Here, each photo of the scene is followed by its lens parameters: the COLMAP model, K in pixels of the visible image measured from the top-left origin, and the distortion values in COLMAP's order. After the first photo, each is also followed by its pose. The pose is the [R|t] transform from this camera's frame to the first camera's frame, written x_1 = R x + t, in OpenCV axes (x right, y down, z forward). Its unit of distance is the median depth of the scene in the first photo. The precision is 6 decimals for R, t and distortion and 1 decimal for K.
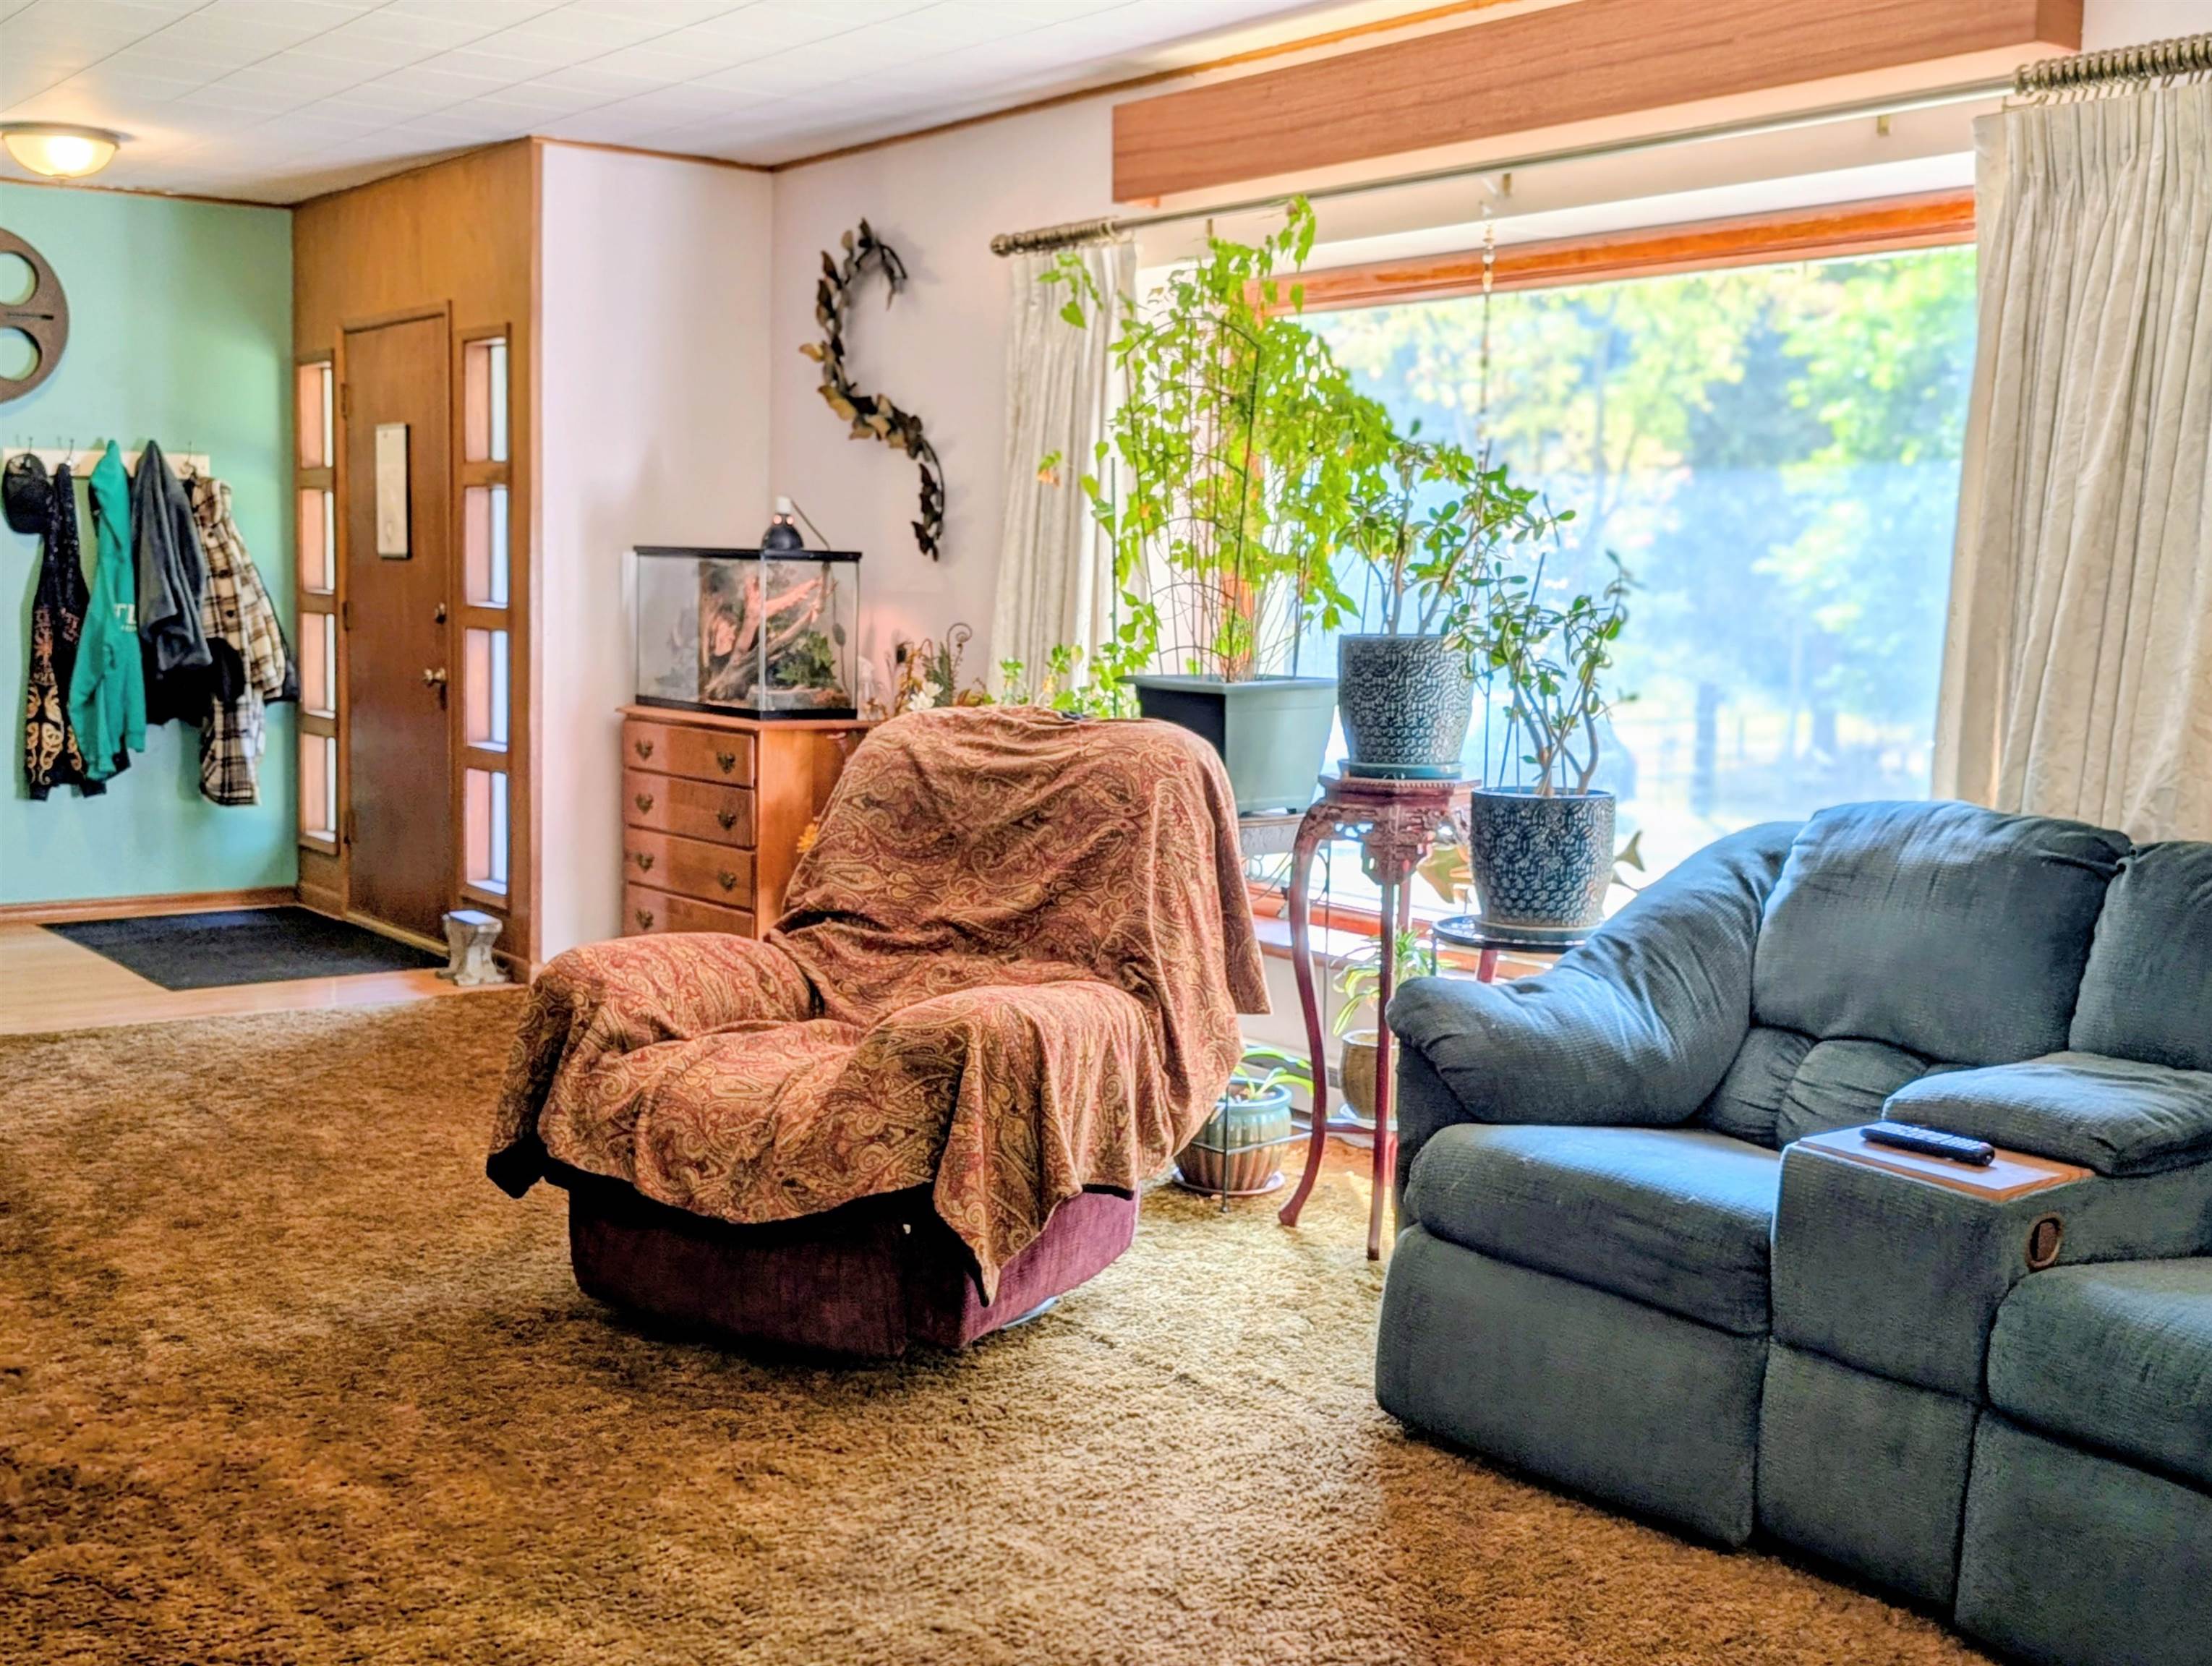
lens RADIAL K [[2478.0, 0, 1106.2], [0, 2478.0, 838.5], [0, 0, 1]] dist [0.079439, 0.000000]
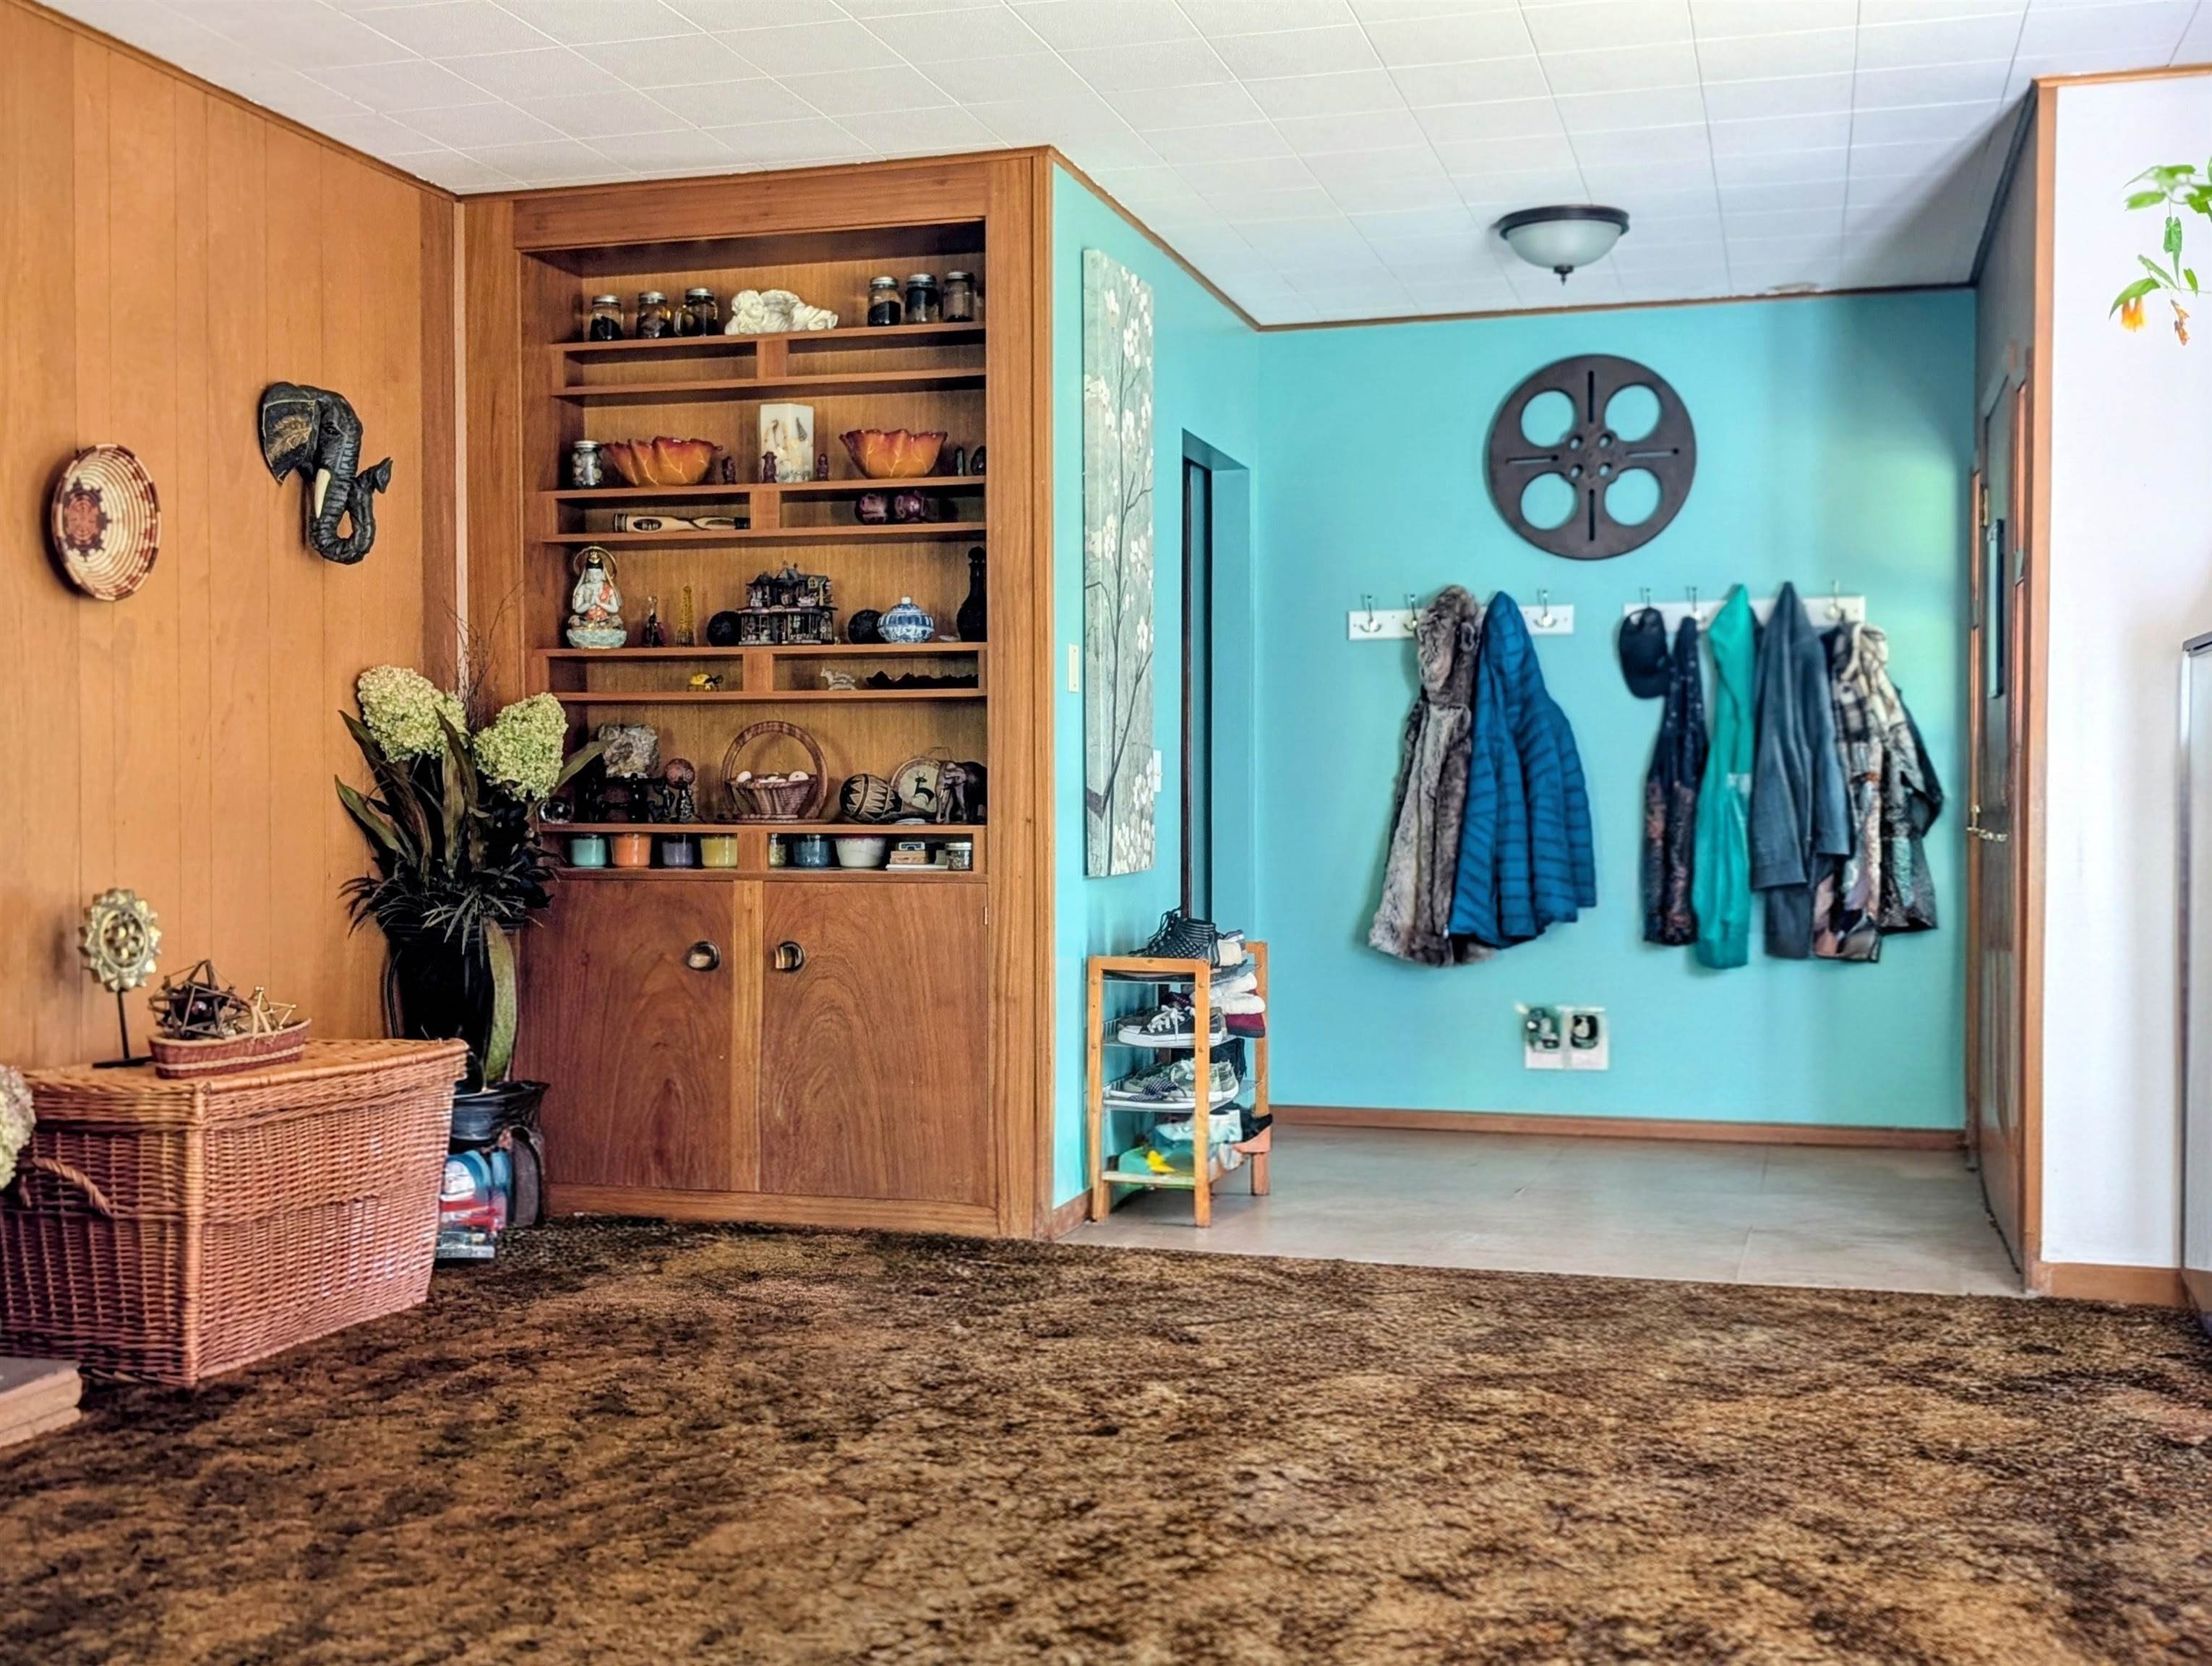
lens RADIAL K [[2478.4, 0, 1103.1], [0, 2478.4, 839.6], [0, 0, 1]] dist [0.079439, 0.000000]
pose [[0.610709, -0.006592, -0.791828, 0.268481], [-0.076154, 0.994841, -0.067017, 0.003612], [0.788185, 0.101228, 0.607056, 0.580260]]
